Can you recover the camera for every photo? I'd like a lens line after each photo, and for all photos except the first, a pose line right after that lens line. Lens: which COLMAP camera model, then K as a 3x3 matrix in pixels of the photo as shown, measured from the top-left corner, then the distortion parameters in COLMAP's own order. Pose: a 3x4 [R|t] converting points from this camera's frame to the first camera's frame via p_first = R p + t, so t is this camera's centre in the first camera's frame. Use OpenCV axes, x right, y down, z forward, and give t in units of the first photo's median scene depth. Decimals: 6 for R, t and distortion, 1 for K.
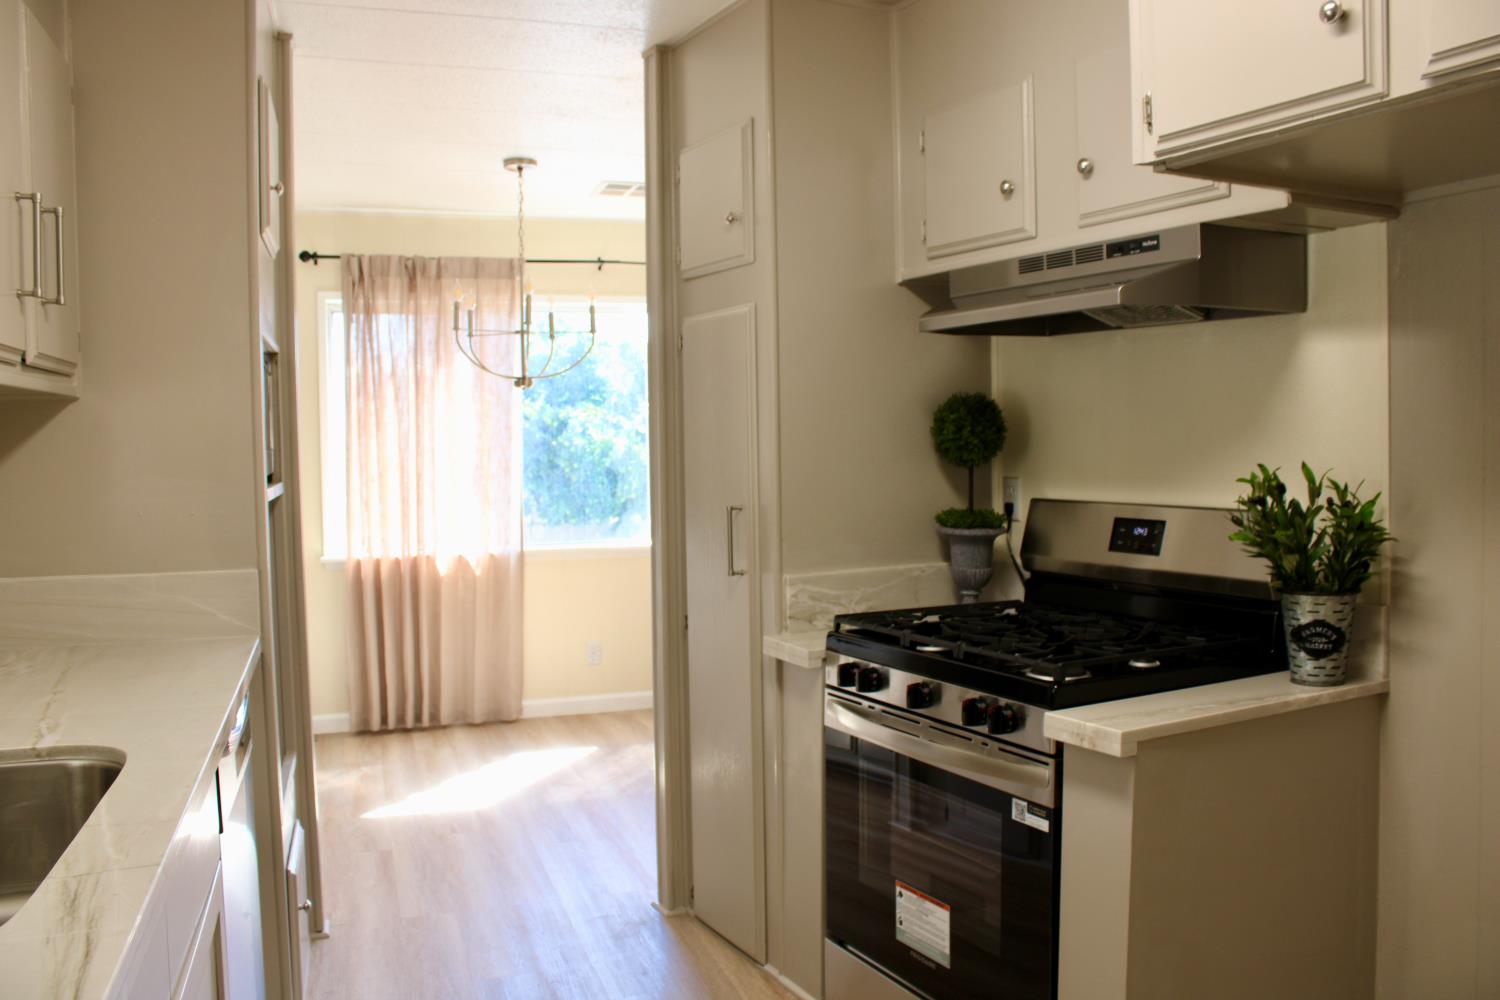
lens RADIAL K [[1246.0, 0, 750.0], [0, 1246.0, 500.0], [0, 0, 1]] dist [-0.169924, 0.151267]
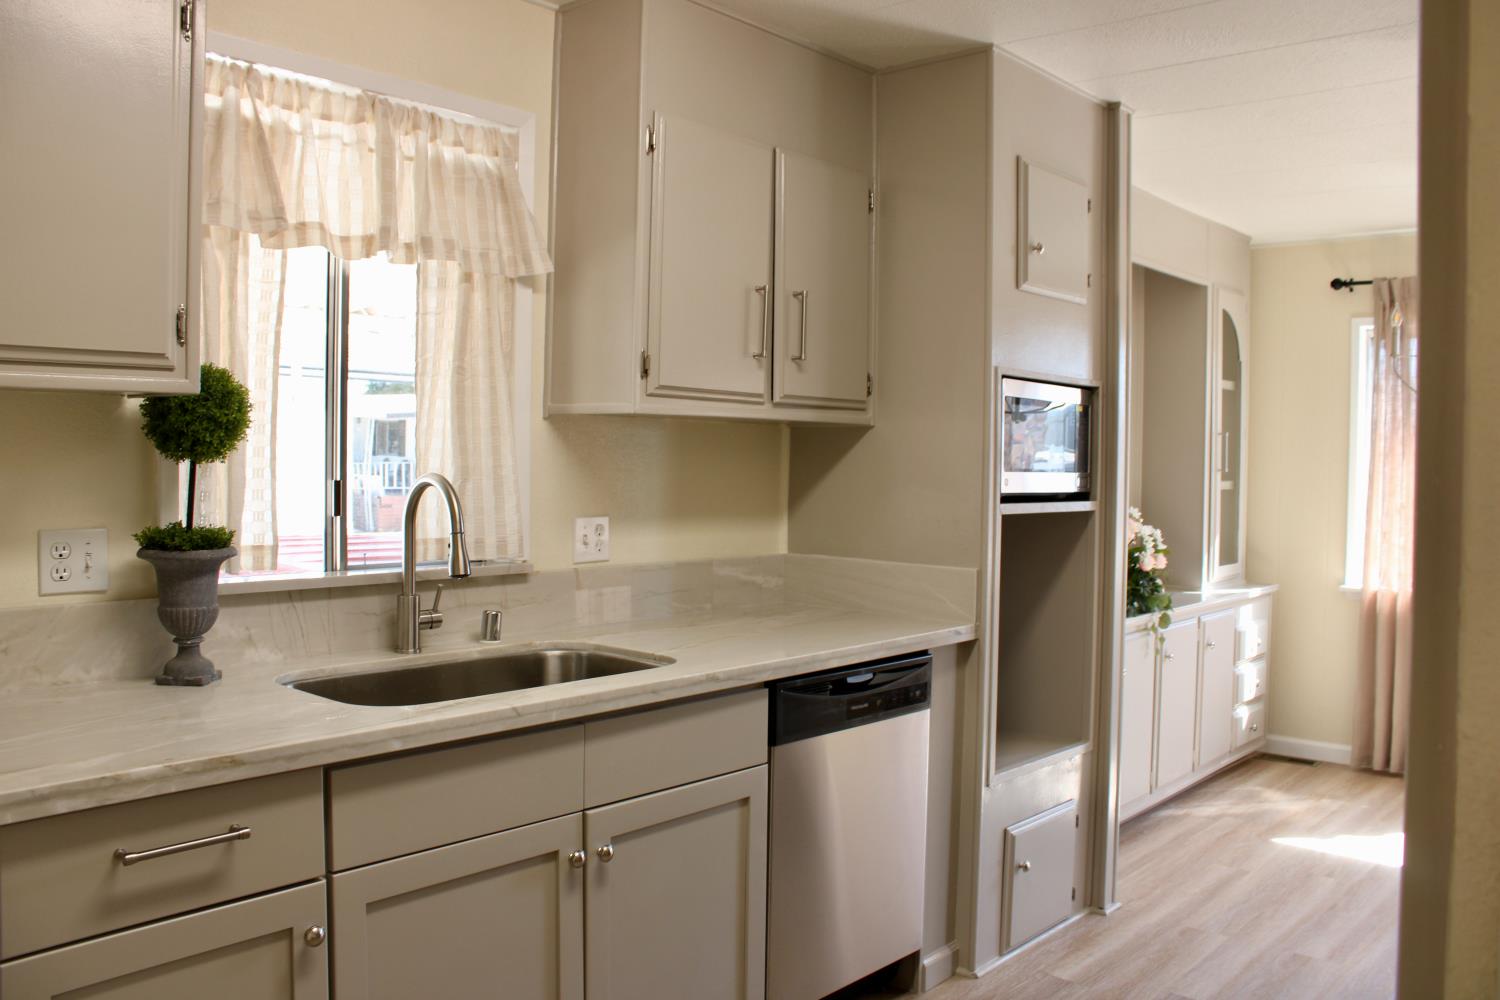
lens RADIAL K [[1246.0, 0, 750.0], [0, 1246.0, 500.0], [0, 0, 1]] dist [-0.169924, 0.151267]
pose [[0.472451, 0.051704, -0.879839, 0.286345], [-0.067793, 0.997452, 0.022212, -0.011565], [0.878746, 0.049153, 0.474752, 0.108089]]
